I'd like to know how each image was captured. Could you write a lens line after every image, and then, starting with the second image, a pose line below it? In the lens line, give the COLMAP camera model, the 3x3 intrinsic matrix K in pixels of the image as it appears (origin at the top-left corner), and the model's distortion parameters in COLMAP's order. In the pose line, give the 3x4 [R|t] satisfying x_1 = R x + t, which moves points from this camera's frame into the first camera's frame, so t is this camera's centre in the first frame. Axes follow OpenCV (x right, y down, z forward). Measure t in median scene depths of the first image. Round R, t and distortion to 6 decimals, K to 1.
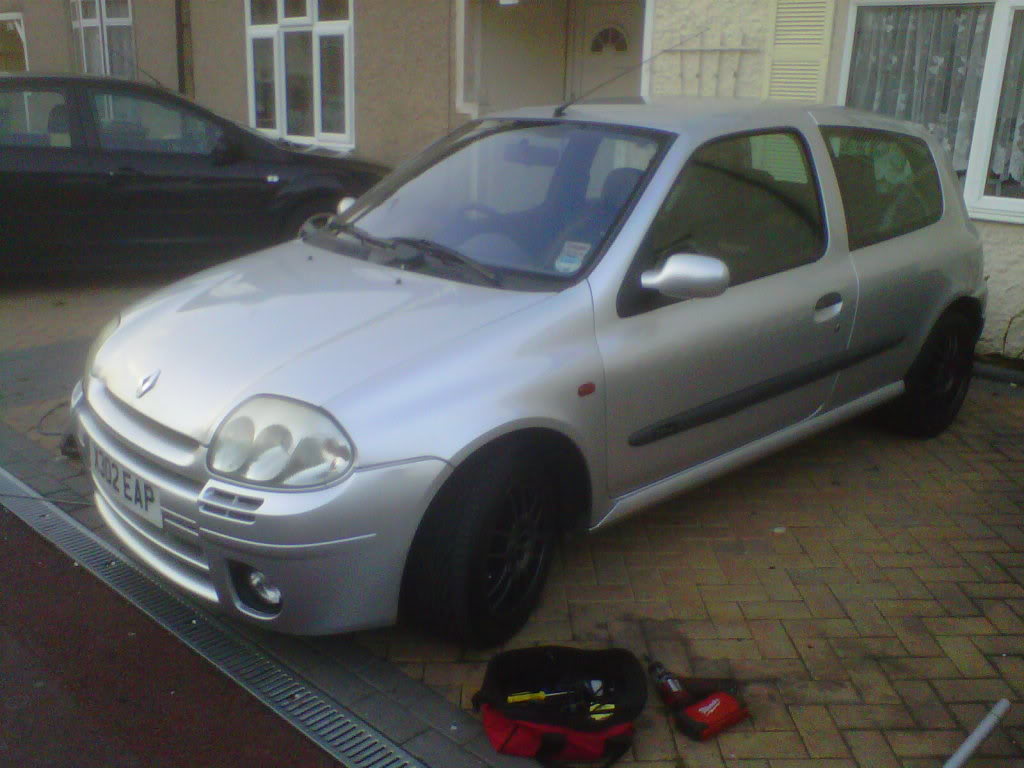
lens RADIAL K [[974.6, 0, 516.4], [0, 974.6, 400.4], [0, 0, 1]] dist [-0.002661, -0.026483]
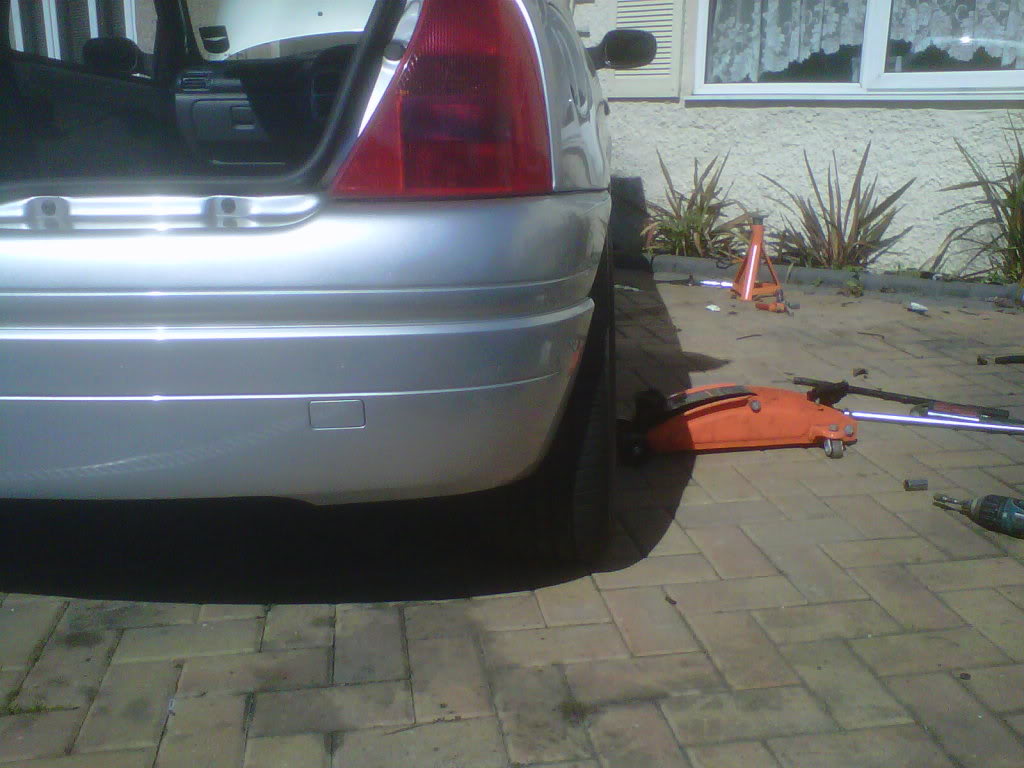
lens RADIAL K [[984.4, 0, 514.0], [0, 984.4, 387.2], [0, 0, 1]] dist [-0.014259, 0.018010]
pose [[0.991962, -0.049872, 0.116296, 0.131122], [0.055972, 0.997190, -0.049790, 0.137715], [-0.113486, 0.055899, 0.991966, 0.459848]]
